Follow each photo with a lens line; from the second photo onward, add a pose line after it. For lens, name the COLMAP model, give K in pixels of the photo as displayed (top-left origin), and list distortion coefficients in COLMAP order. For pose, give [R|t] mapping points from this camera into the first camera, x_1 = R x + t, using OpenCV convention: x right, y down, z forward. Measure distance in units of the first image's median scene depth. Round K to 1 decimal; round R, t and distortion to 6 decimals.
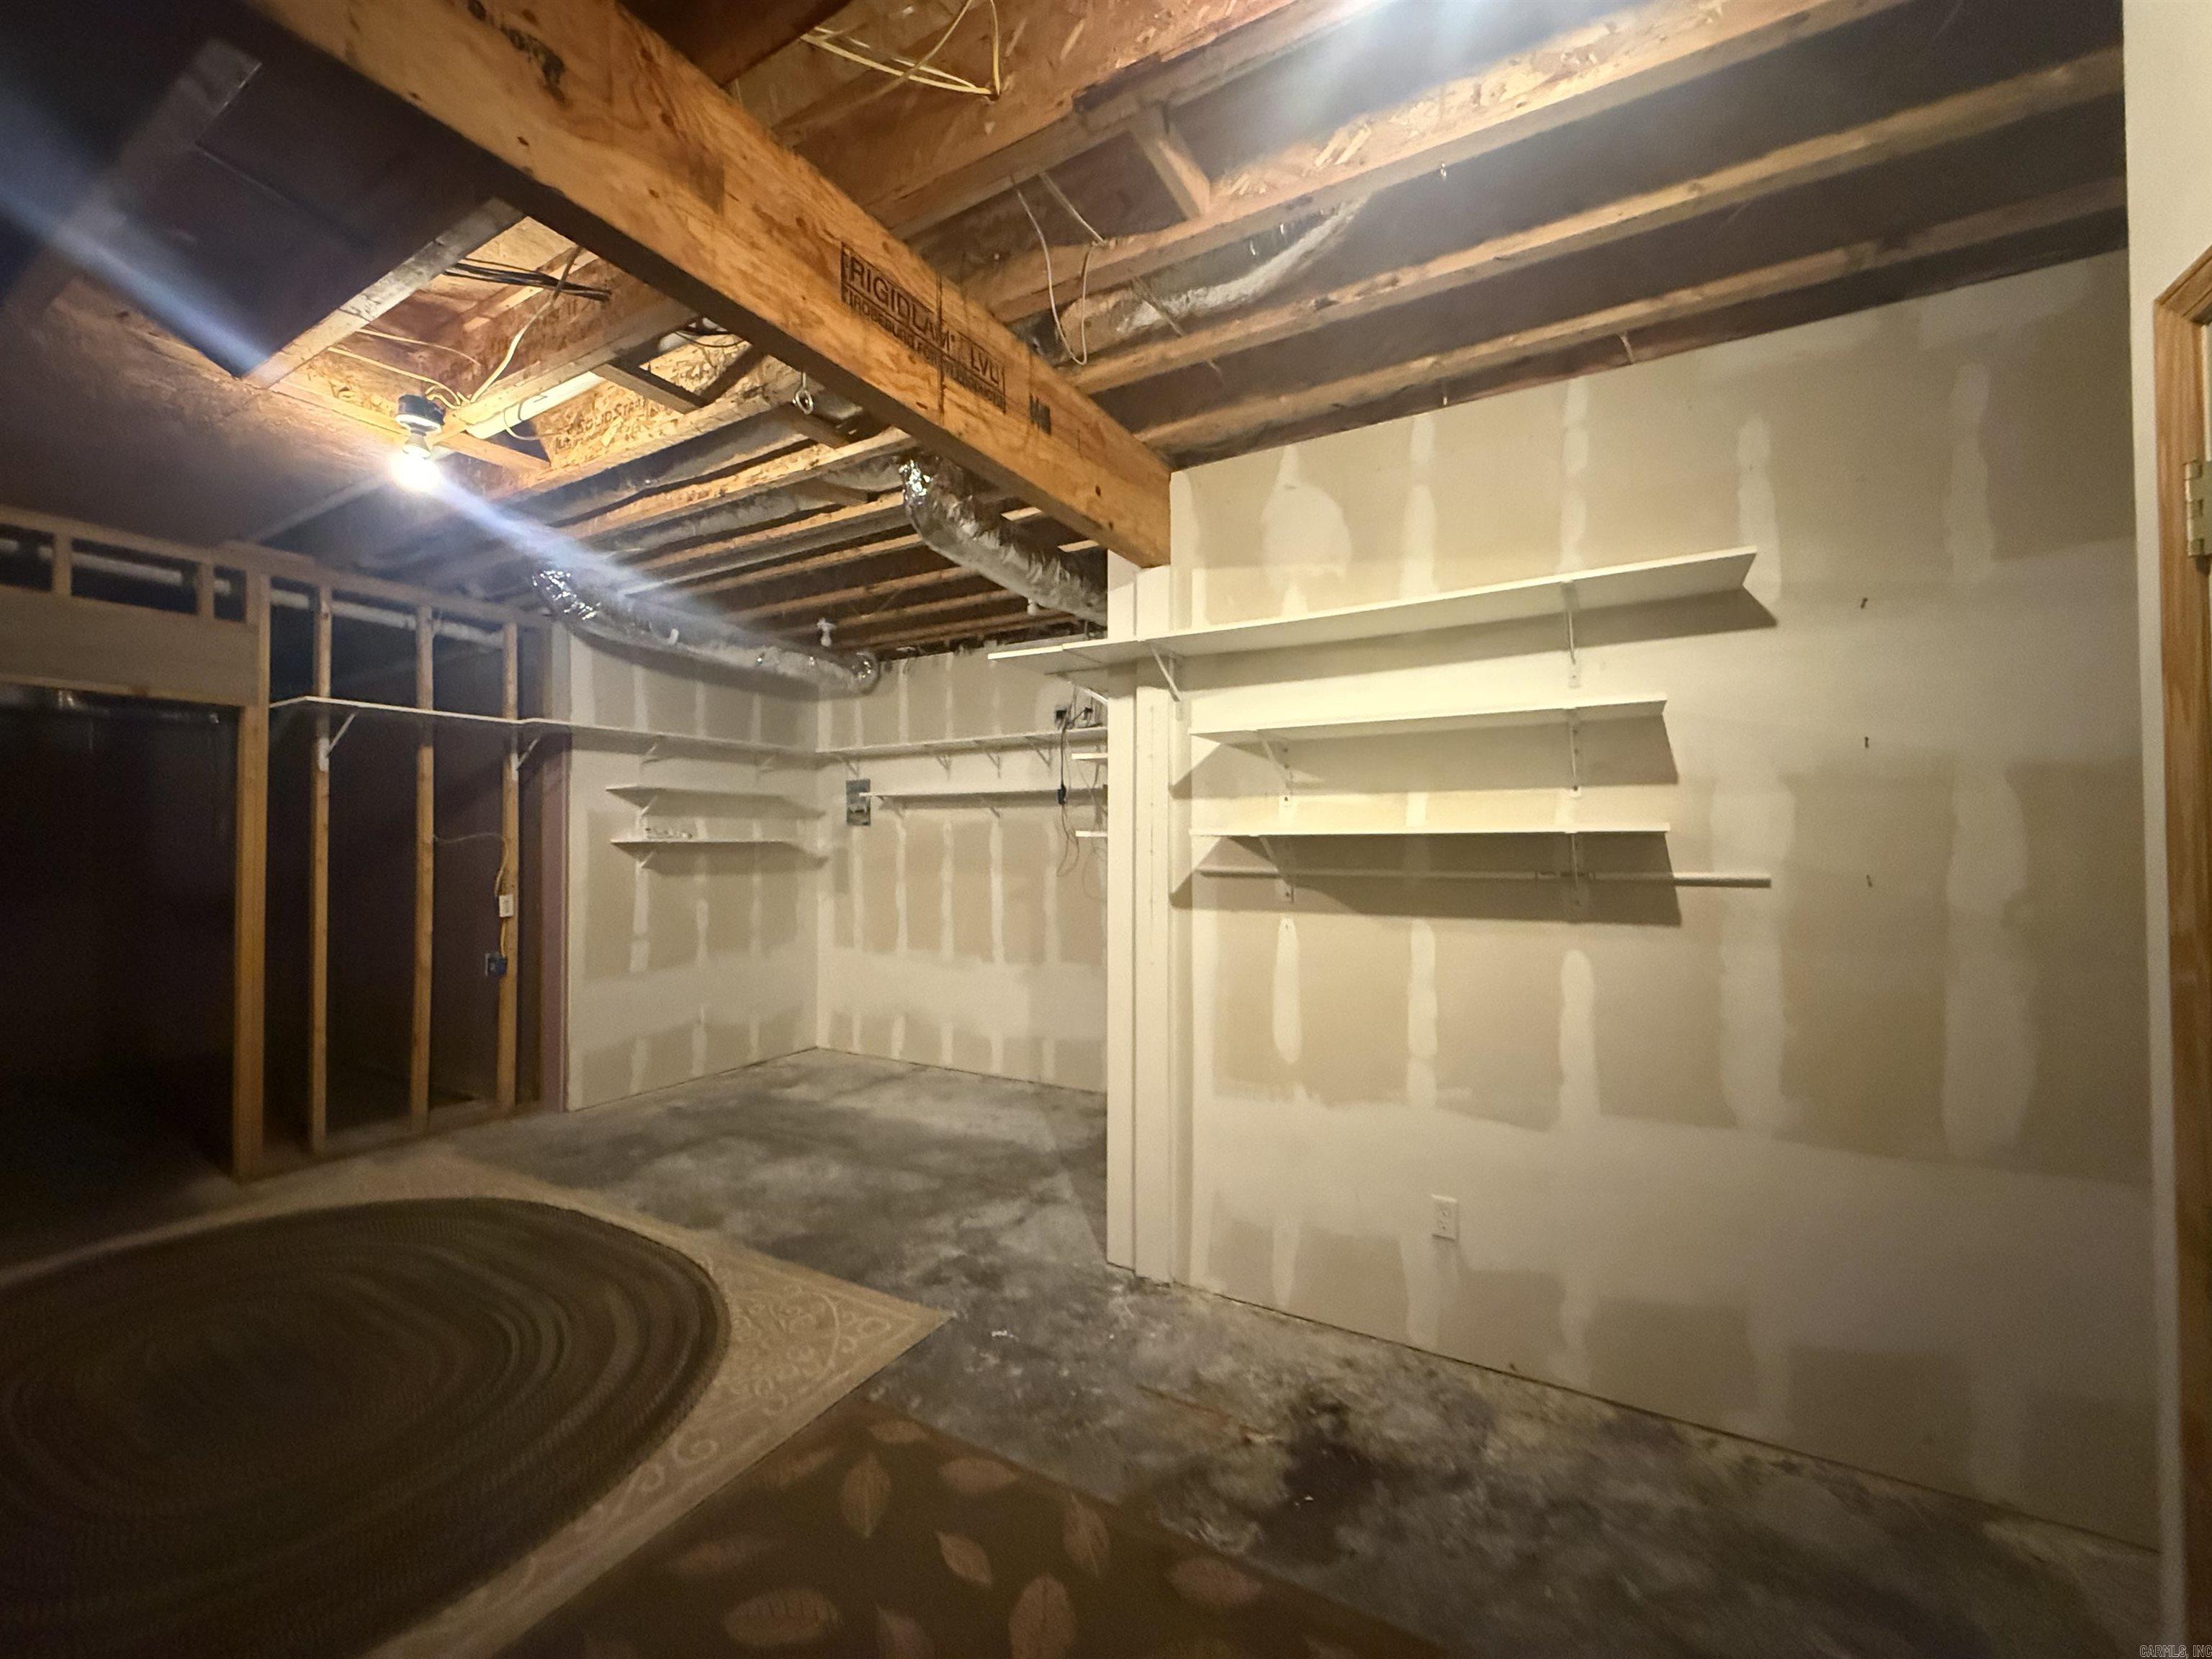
lens RADIAL K [[883.0, 0, 1101.2], [0, 883.0, 831.9], [0, 0, 1]] dist [-0.002216, 0.001139]
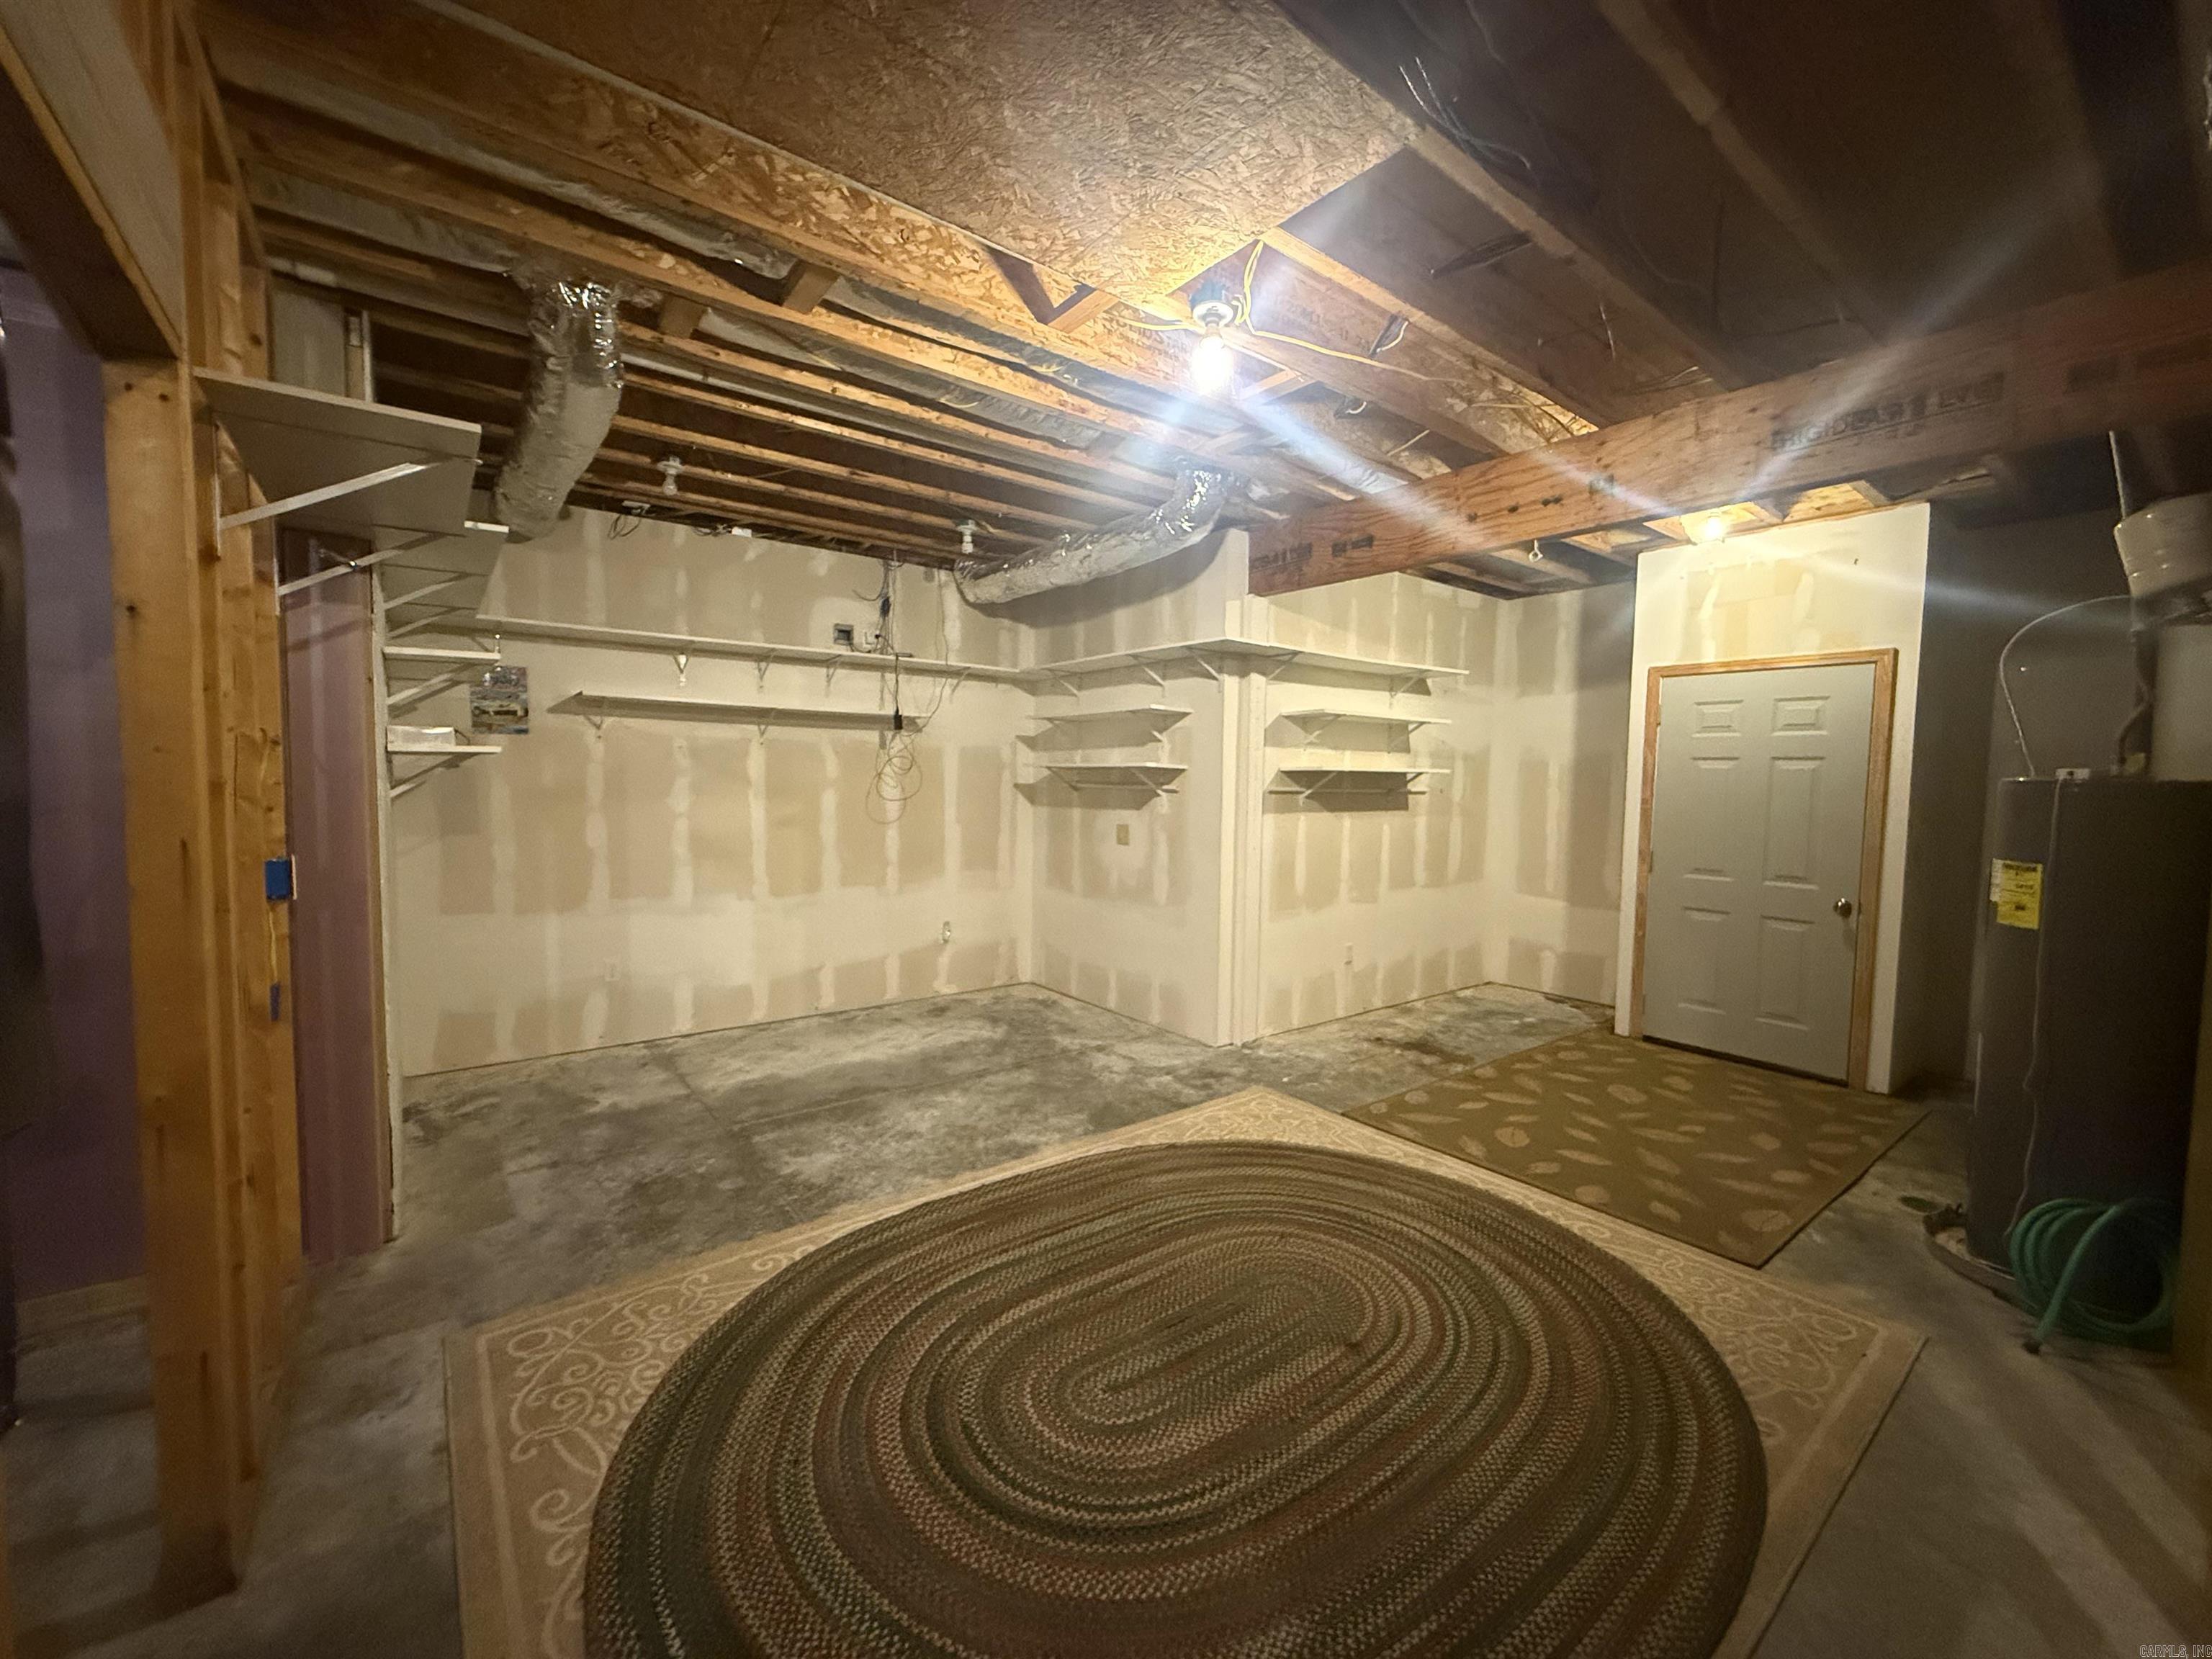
lens RADIAL K [[883.0, 0, 1096.8], [0, 883.0, 828.5], [0, 0, 1]] dist [-0.002216, 0.001139]
pose [[0.385586, -0.045269, 0.921561, -1.501335], [-0.029040, 0.997705, 0.061160, 0.023018], [-0.922215, -0.050344, 0.383386, 0.638956]]
